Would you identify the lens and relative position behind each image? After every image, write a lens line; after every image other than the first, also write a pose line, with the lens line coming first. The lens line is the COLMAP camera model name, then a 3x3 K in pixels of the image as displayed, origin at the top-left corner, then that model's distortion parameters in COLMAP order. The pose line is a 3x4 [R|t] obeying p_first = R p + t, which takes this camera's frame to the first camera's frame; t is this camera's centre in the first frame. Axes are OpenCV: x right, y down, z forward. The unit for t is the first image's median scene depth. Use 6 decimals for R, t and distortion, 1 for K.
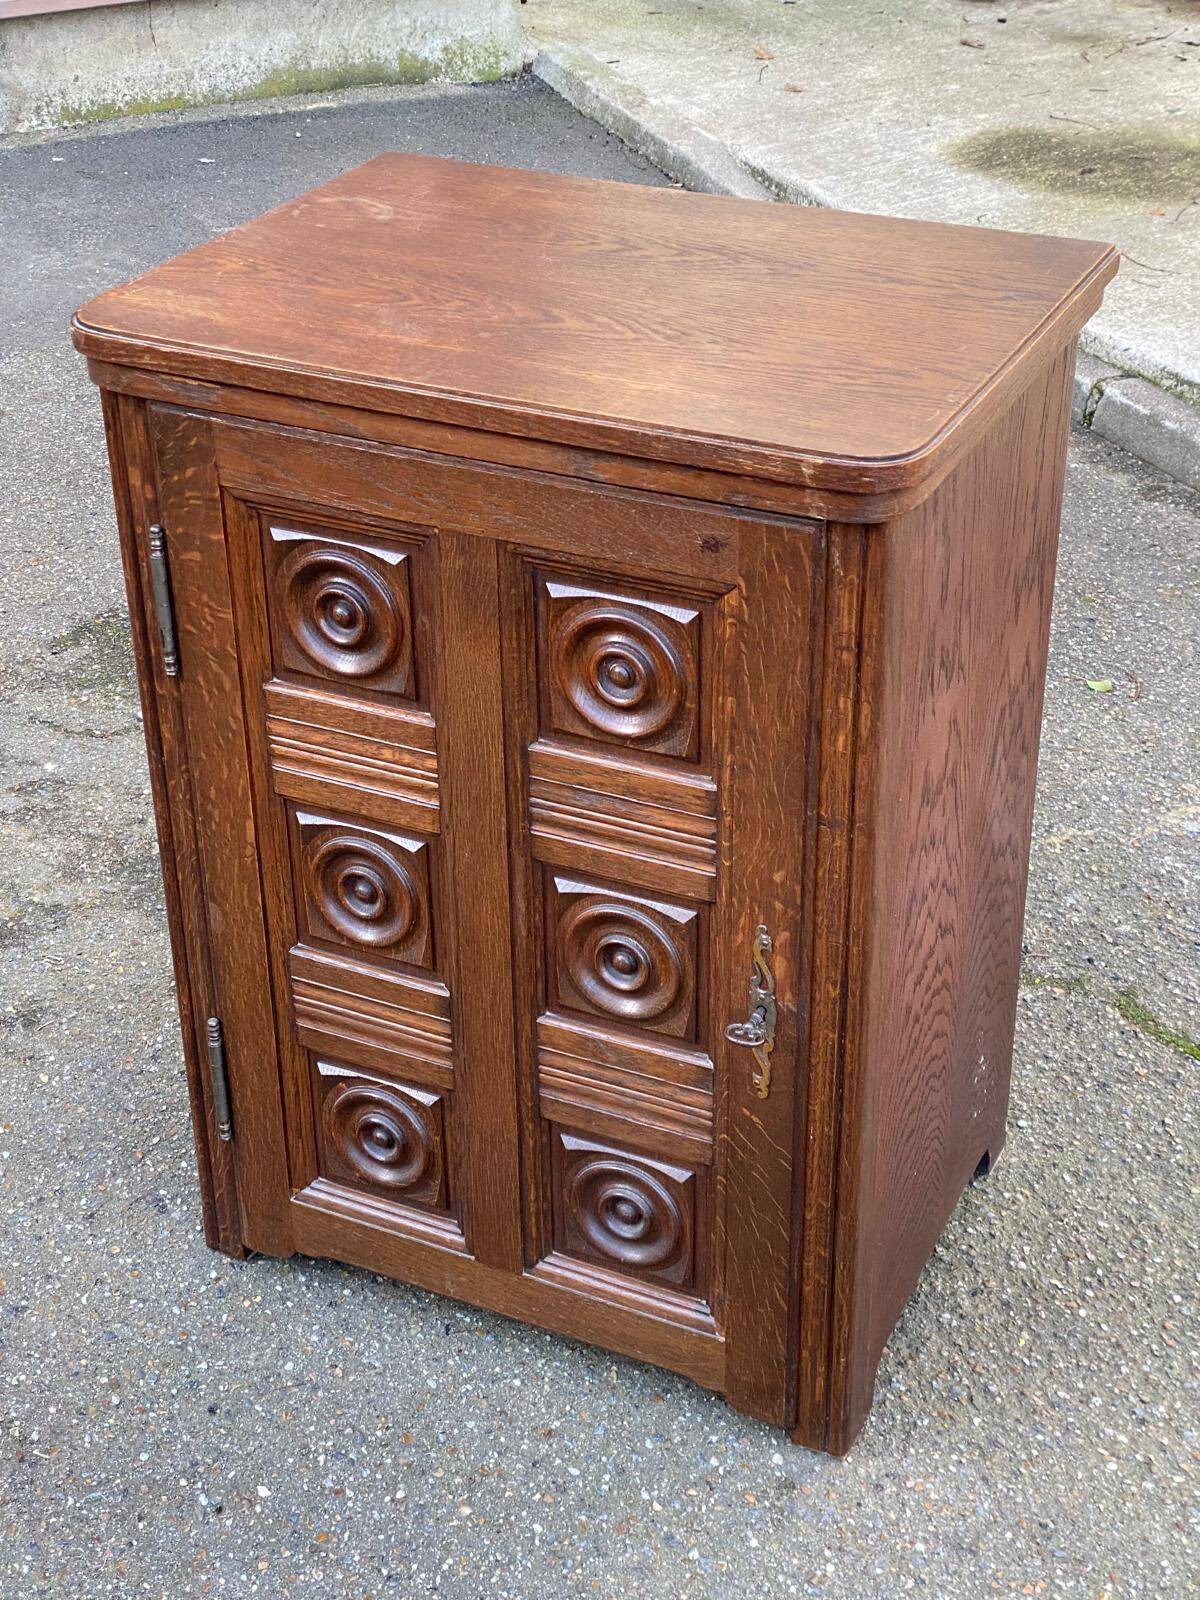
lens RADIAL K [[2408.7, 0, 619.4], [0, 2408.7, 790.0], [0, 0, 1]] dist [0.091683, 0.000000]
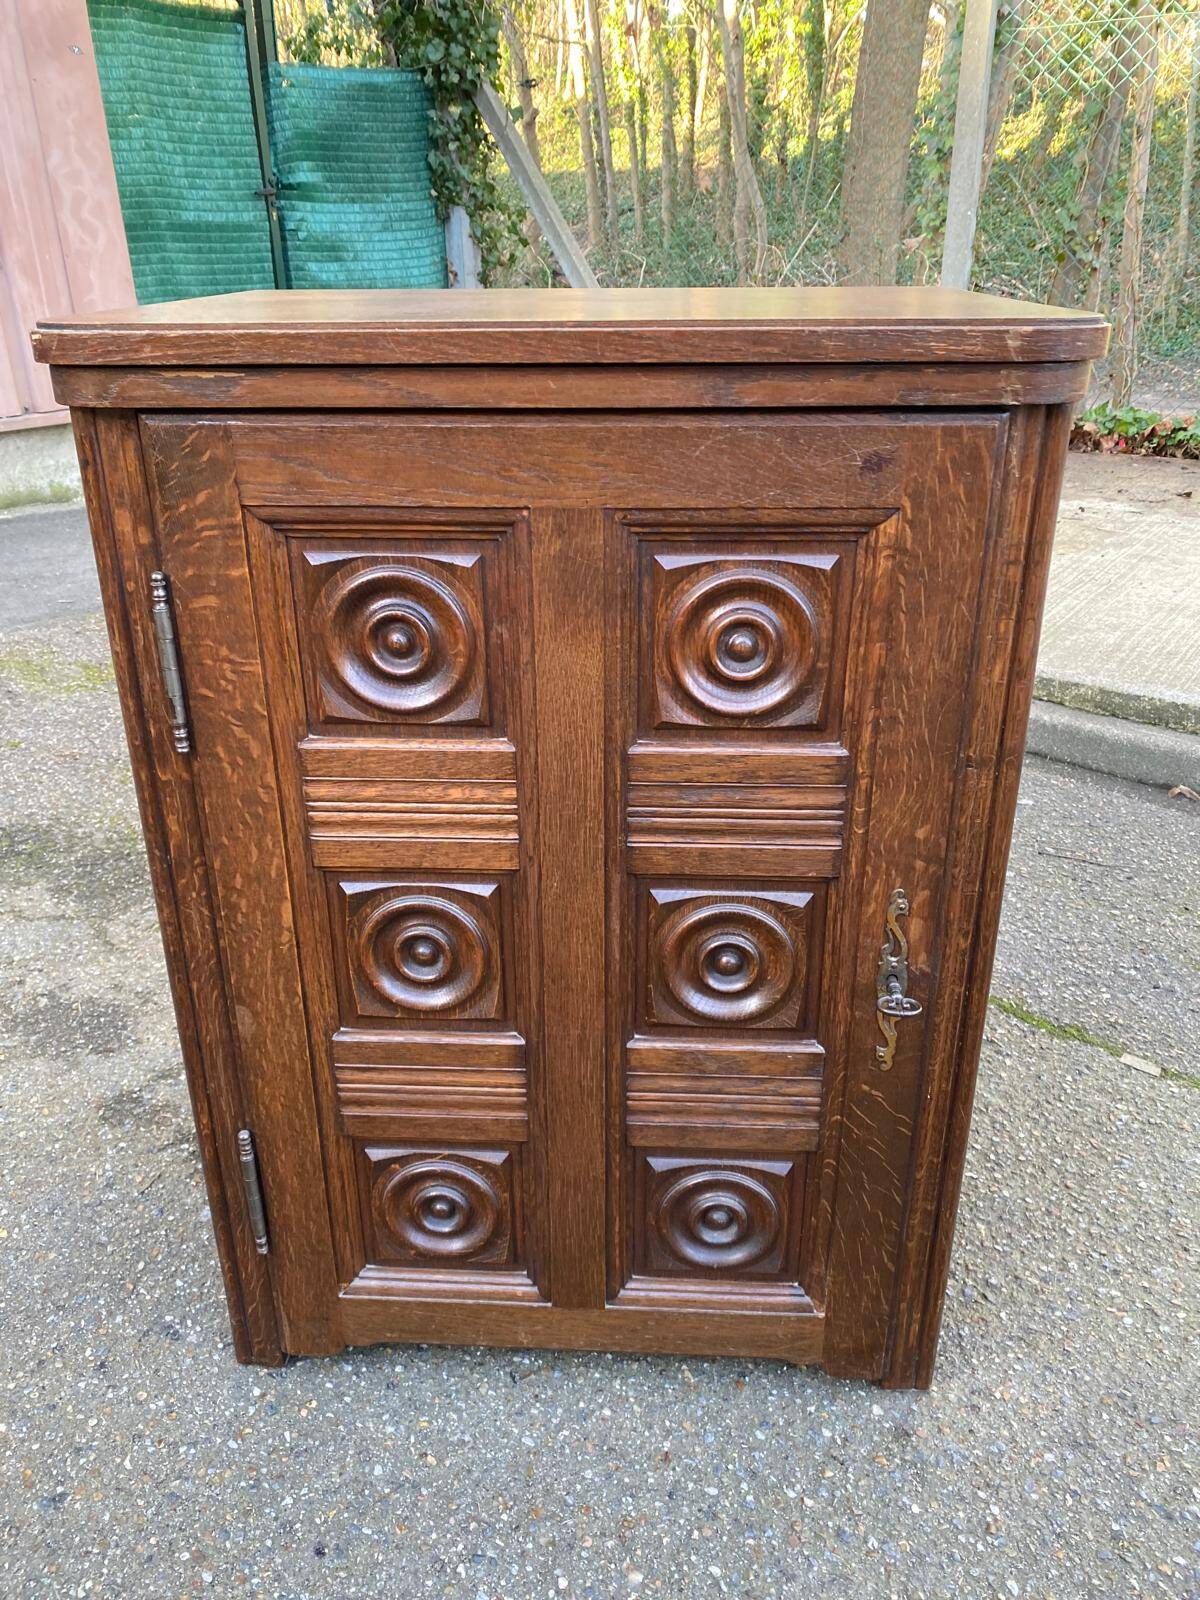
lens RADIAL K [[1228.9, 0, 593.1], [0, 1228.9, 789.7], [0, 0, 1]] dist [0.004024, -0.006649]
pose [[0.925085, -0.153570, 0.347323, -0.198200], [0.190328, 0.978920, -0.074102, 0.027005], [-0.328622, 0.134657, 0.934813, 0.511965]]
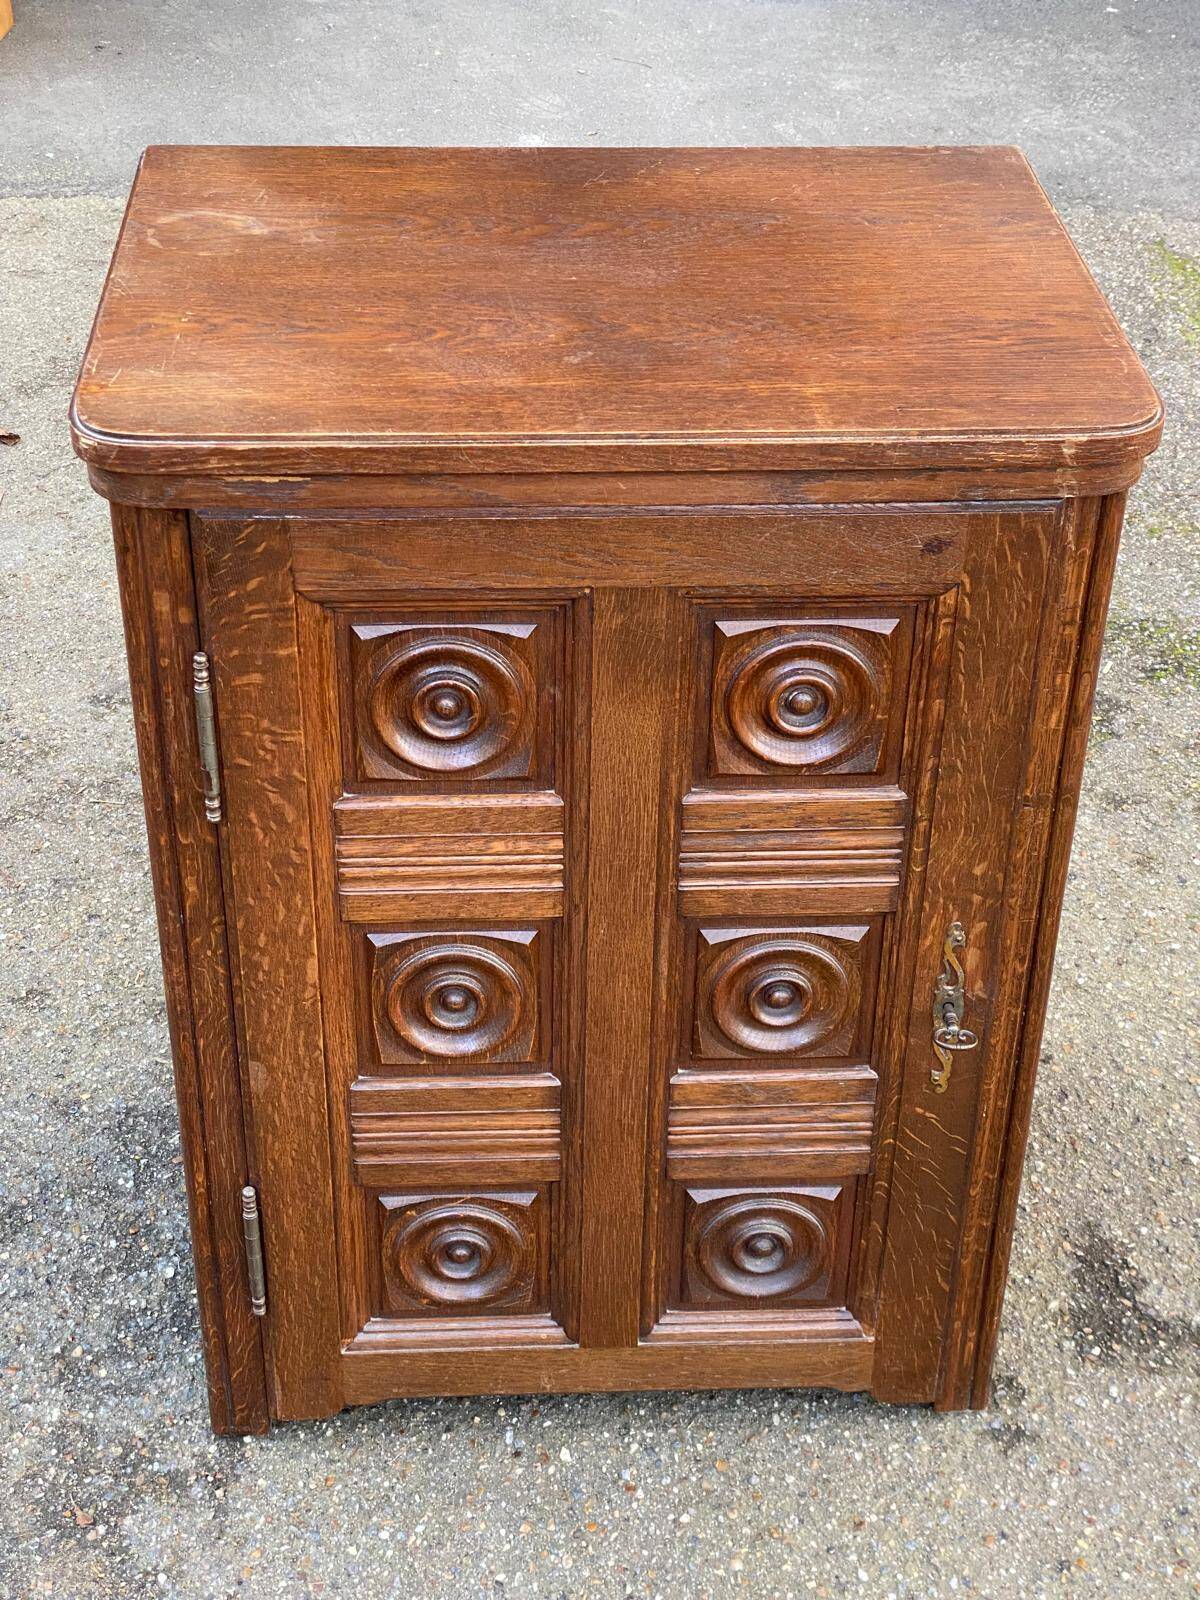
lens RADIAL K [[2408.7, 0, 597.4], [0, 2408.7, 797.8], [0, 0, 1]] dist [0.091683, 0.000000]
pose [[0.879092, -0.251028, 0.405194, -0.392130], [0.219095, 0.967765, 0.124214, -0.125586], [-0.423313, -0.020419, 0.905753, 0.178942]]
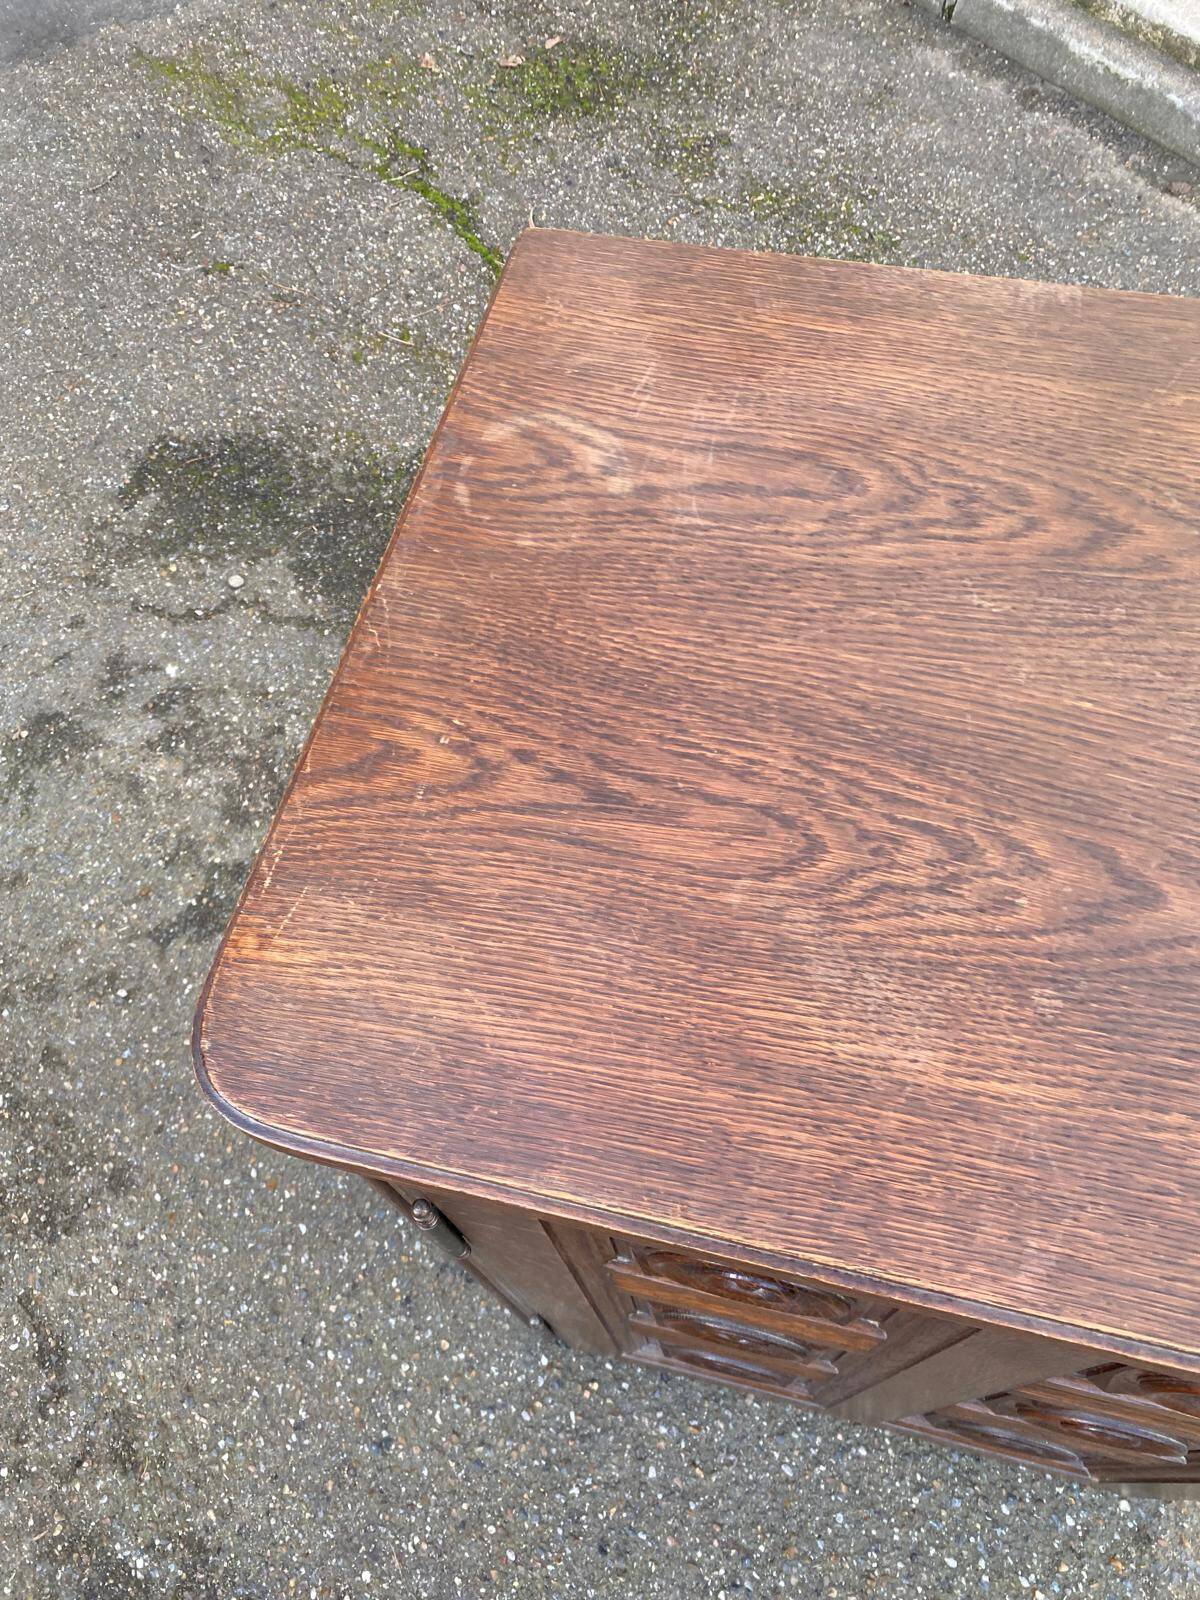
lens RADIAL K [[1228.9, 0, 604.0], [0, 1228.9, 797.6], [0, 0, 1]] dist [0.004024, -0.006649]
pose [[0.977873, -0.202989, 0.050594, -0.132321], [0.149252, 0.846413, 0.511183, -0.325488], [-0.146588, -0.492321, 0.857982, 0.726203]]
